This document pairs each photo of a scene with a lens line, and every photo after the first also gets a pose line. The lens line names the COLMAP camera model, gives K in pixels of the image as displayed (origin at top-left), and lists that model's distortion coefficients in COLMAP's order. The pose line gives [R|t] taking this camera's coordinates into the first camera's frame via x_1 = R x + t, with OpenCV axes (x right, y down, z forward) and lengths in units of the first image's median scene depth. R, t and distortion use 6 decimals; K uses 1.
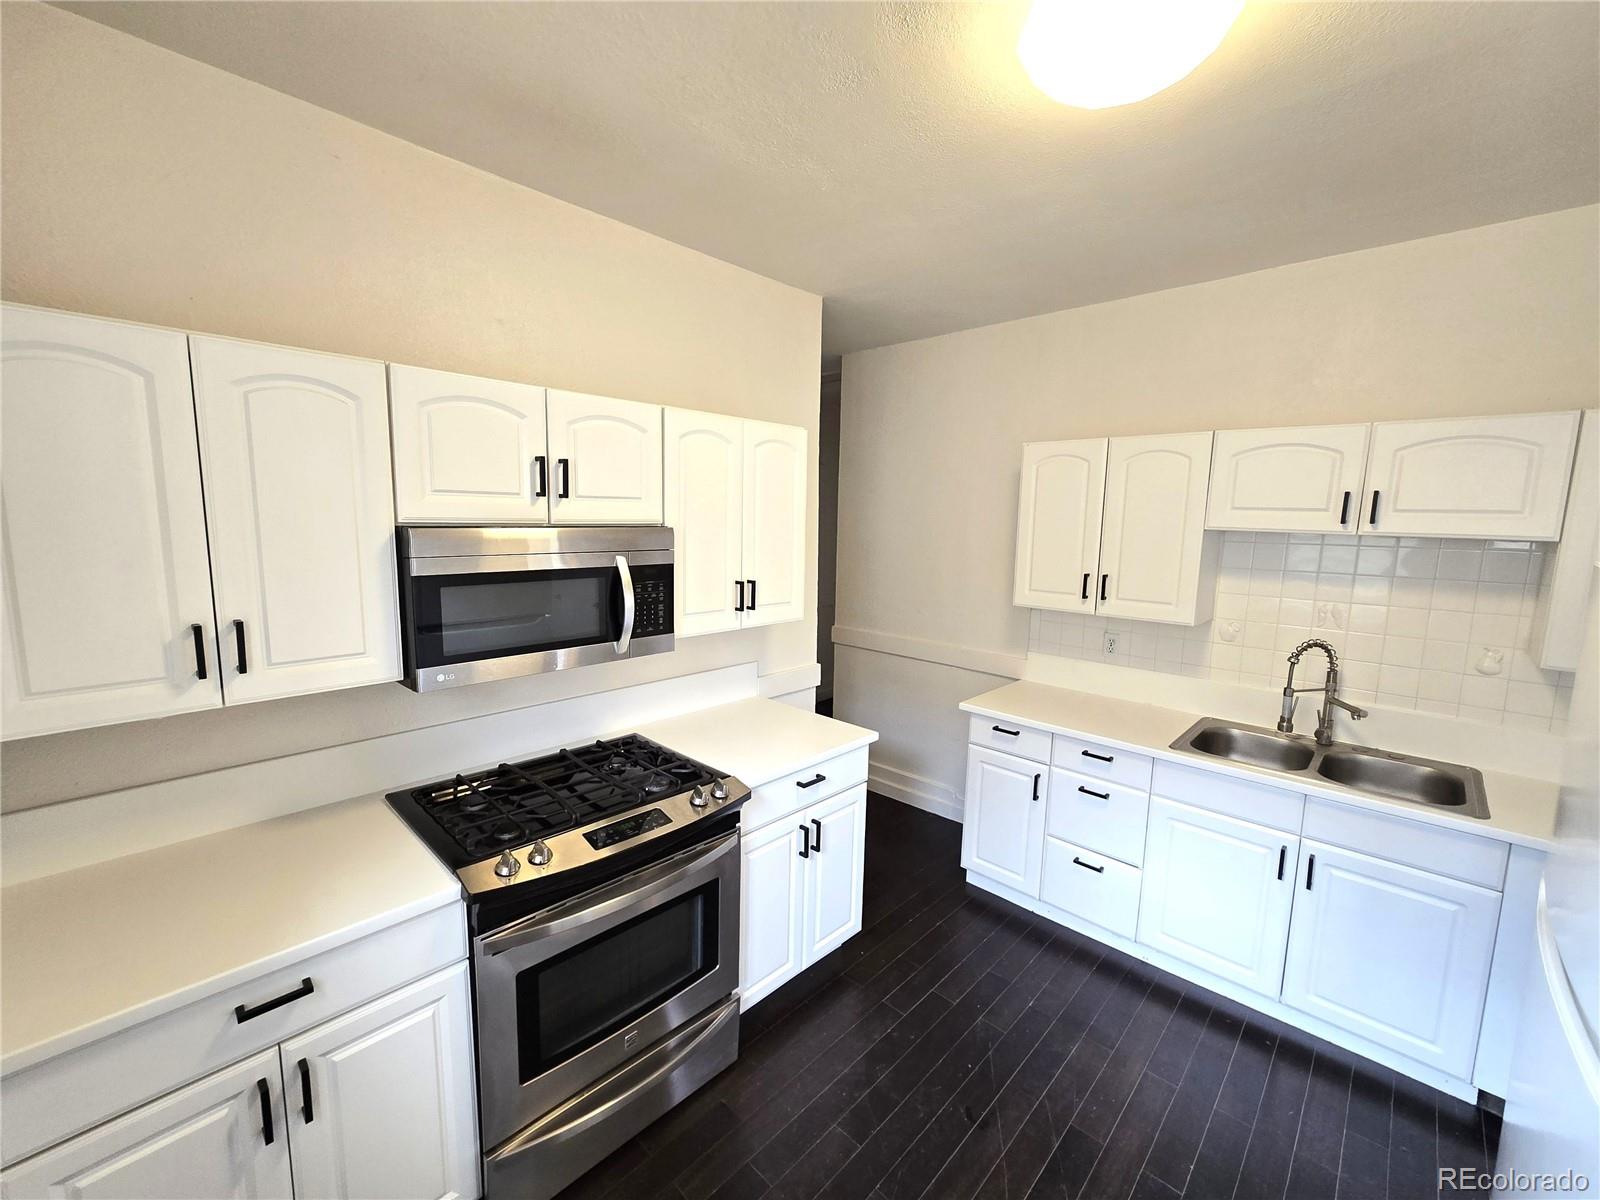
lens RADIAL K [[651.5, 0, 793.2], [0, 651.5, 595.3], [0, 0, 1]] dist [-0.017269, 0.004744]
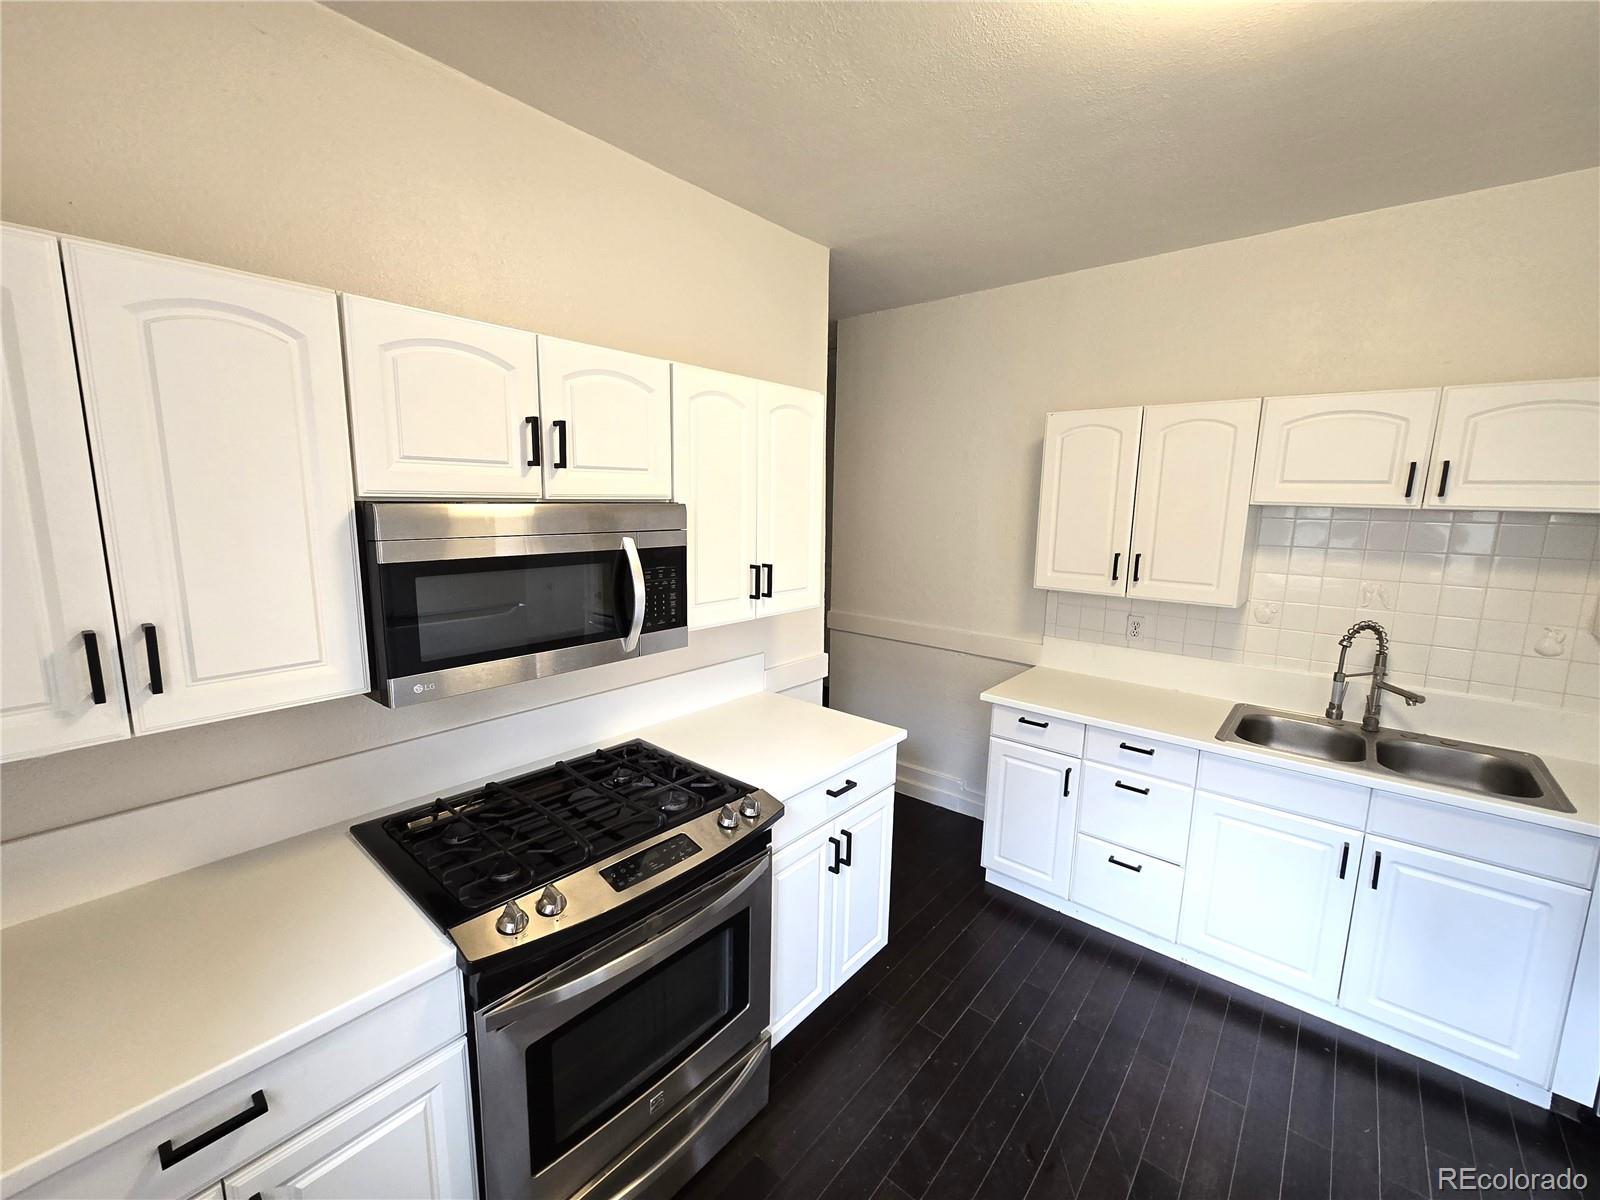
lens RADIAL K [[651.5, 0, 793.2], [0, 651.5, 595.3], [0, 0, 1]] dist [-0.017269, 0.004744]
pose [[0.998285, -0.012825, 0.057123, -0.090898], [0.011246, 0.999548, 0.027863, -0.005350], [-0.057455, -0.027172, 0.997978, 0.126458]]
